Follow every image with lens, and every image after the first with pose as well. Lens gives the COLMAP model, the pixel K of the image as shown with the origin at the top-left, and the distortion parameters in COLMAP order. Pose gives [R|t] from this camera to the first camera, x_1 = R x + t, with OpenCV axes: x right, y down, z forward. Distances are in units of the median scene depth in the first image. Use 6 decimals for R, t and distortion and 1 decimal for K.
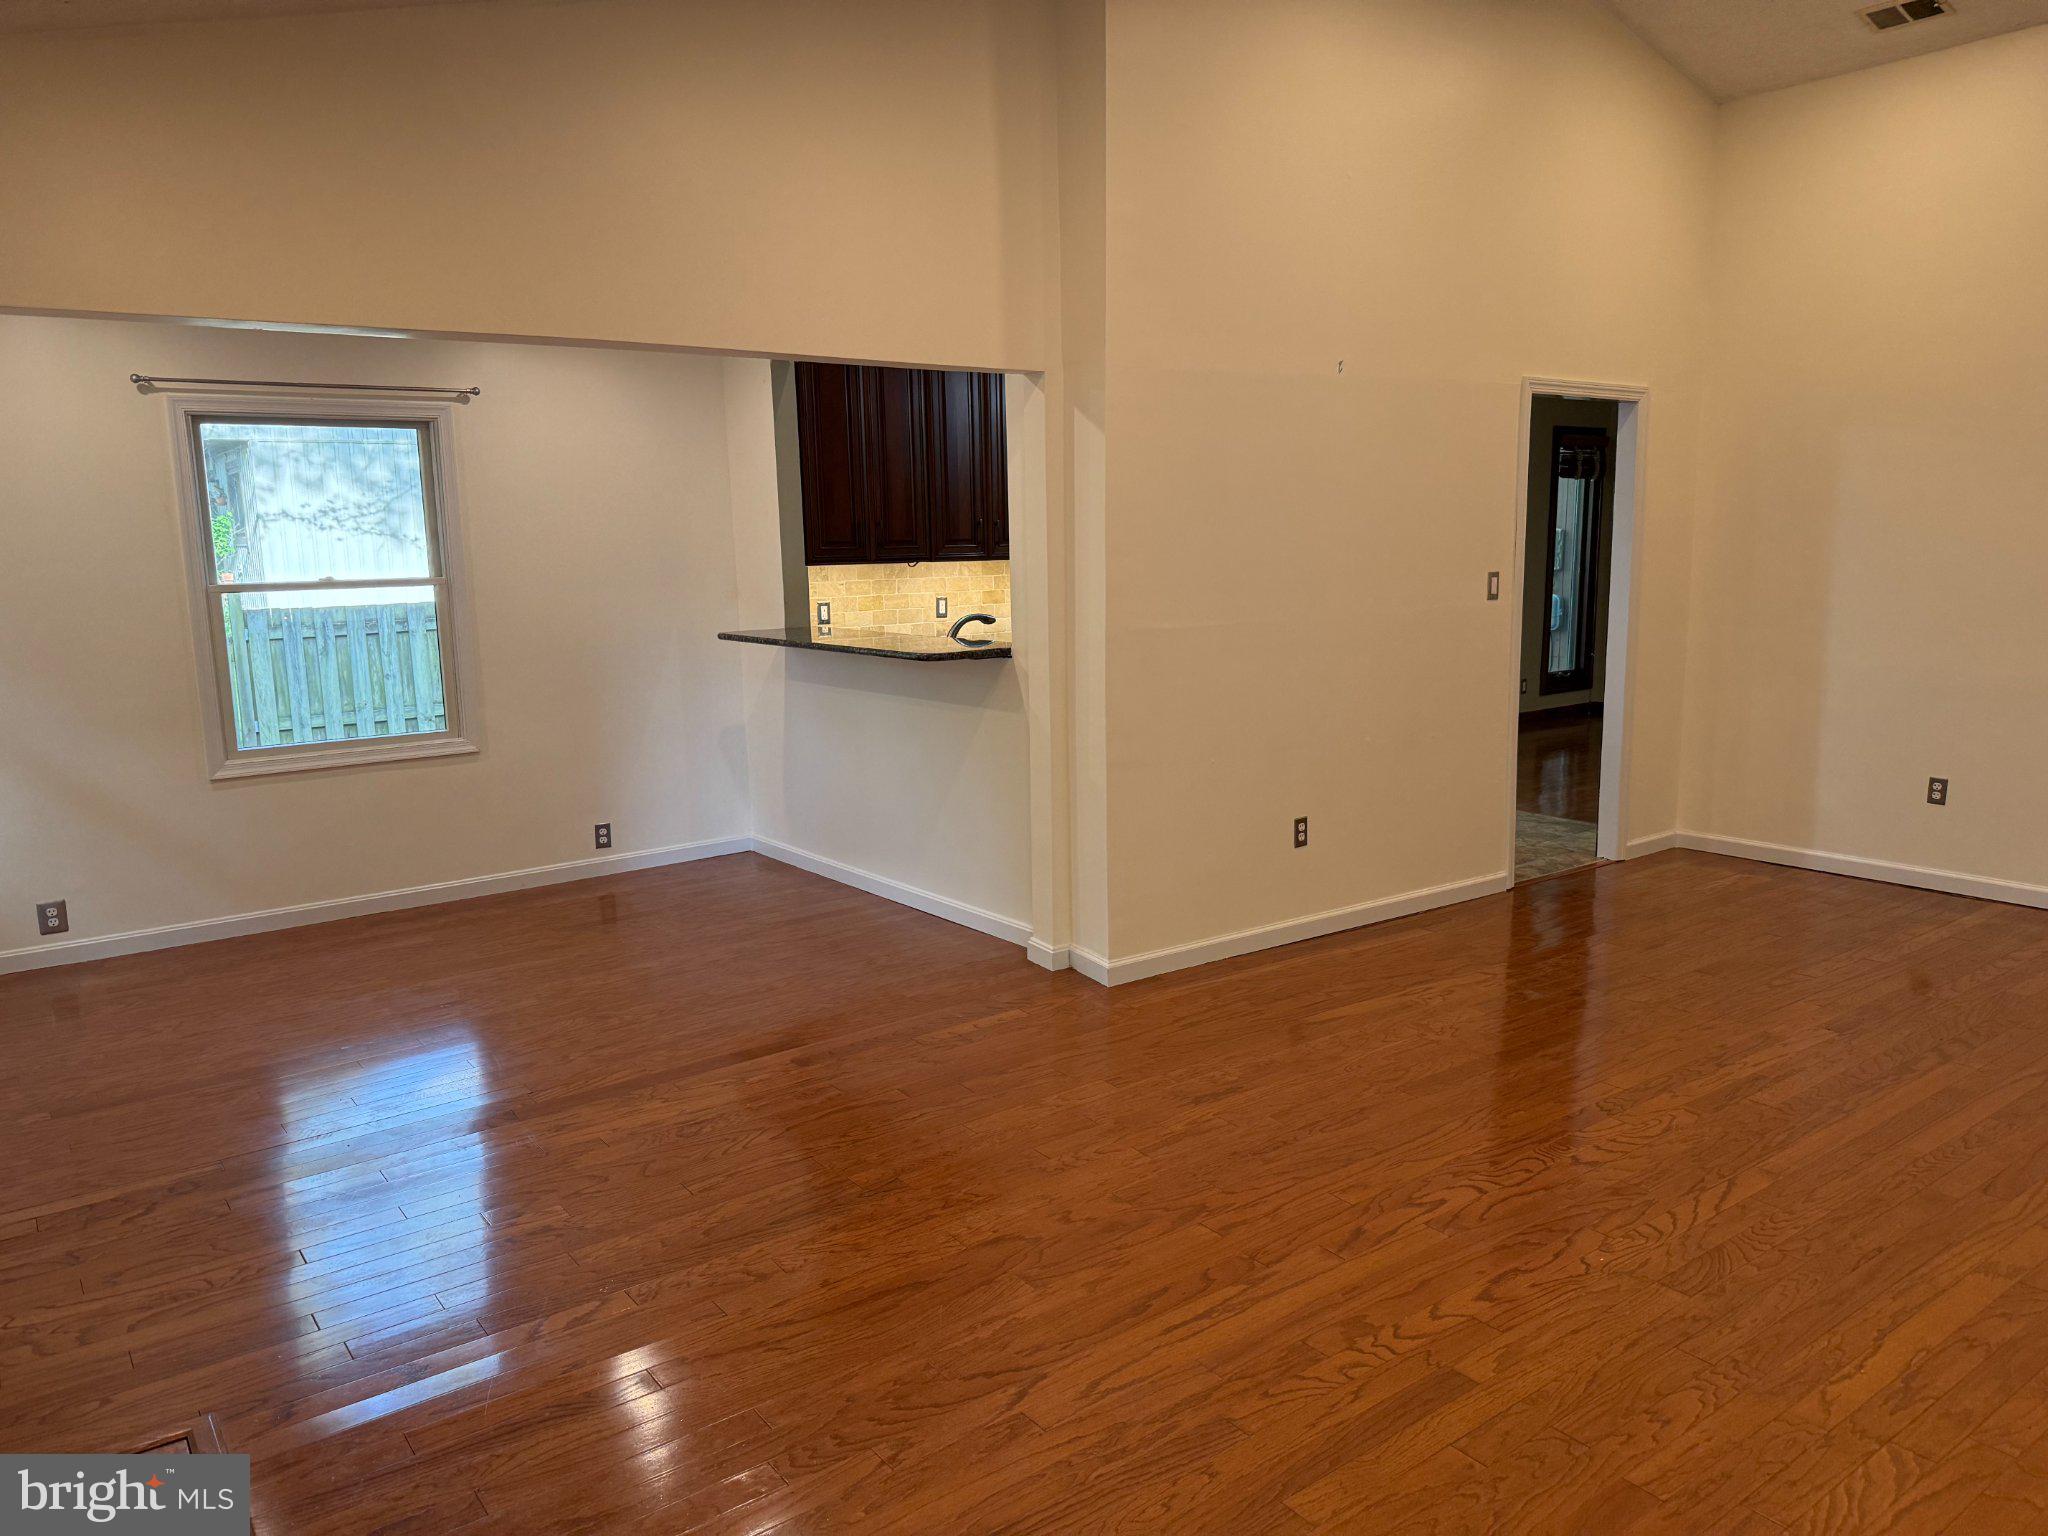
lens RADIAL K [[1400.8, 0, 1016.0], [0, 1400.8, 739.6], [0, 0, 1]] dist [0.085589, -0.117749]
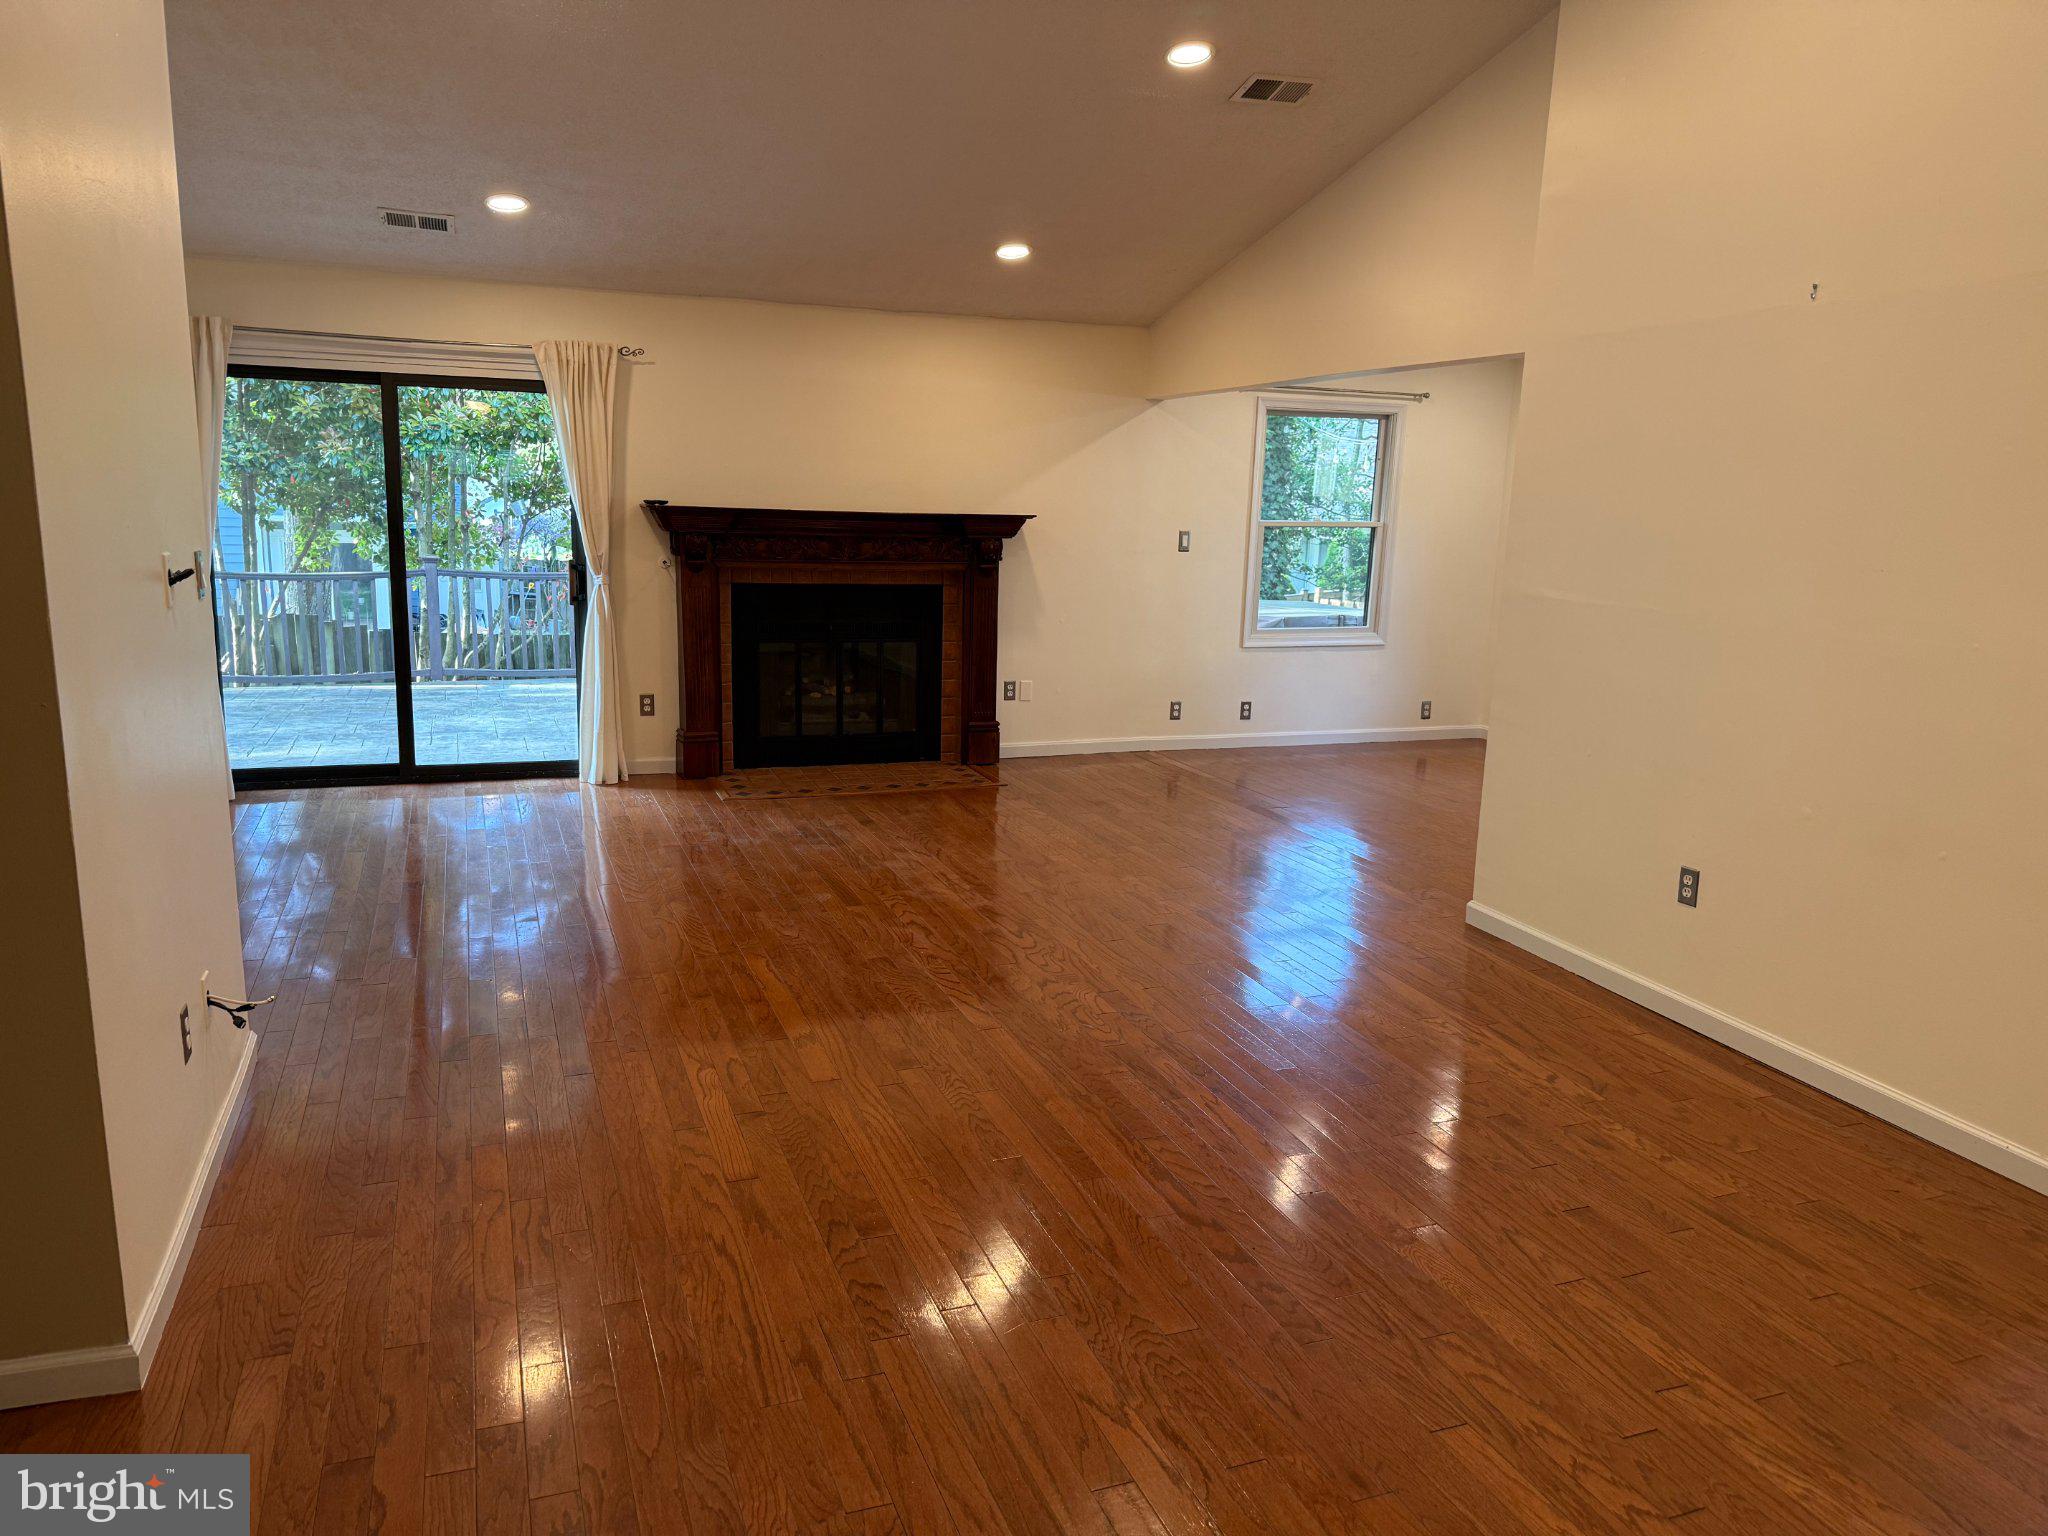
lens RADIAL K [[1400.8, 0, 1016.0], [0, 1400.8, 739.6], [0, 0, 1]] dist [0.085589, -0.117749]
pose [[-0.252130, 0.191862, -0.948483, 1.362383], [-0.162660, 0.957799, 0.236986, -0.185212], [0.953925, 0.214031, -0.210281, 1.029873]]
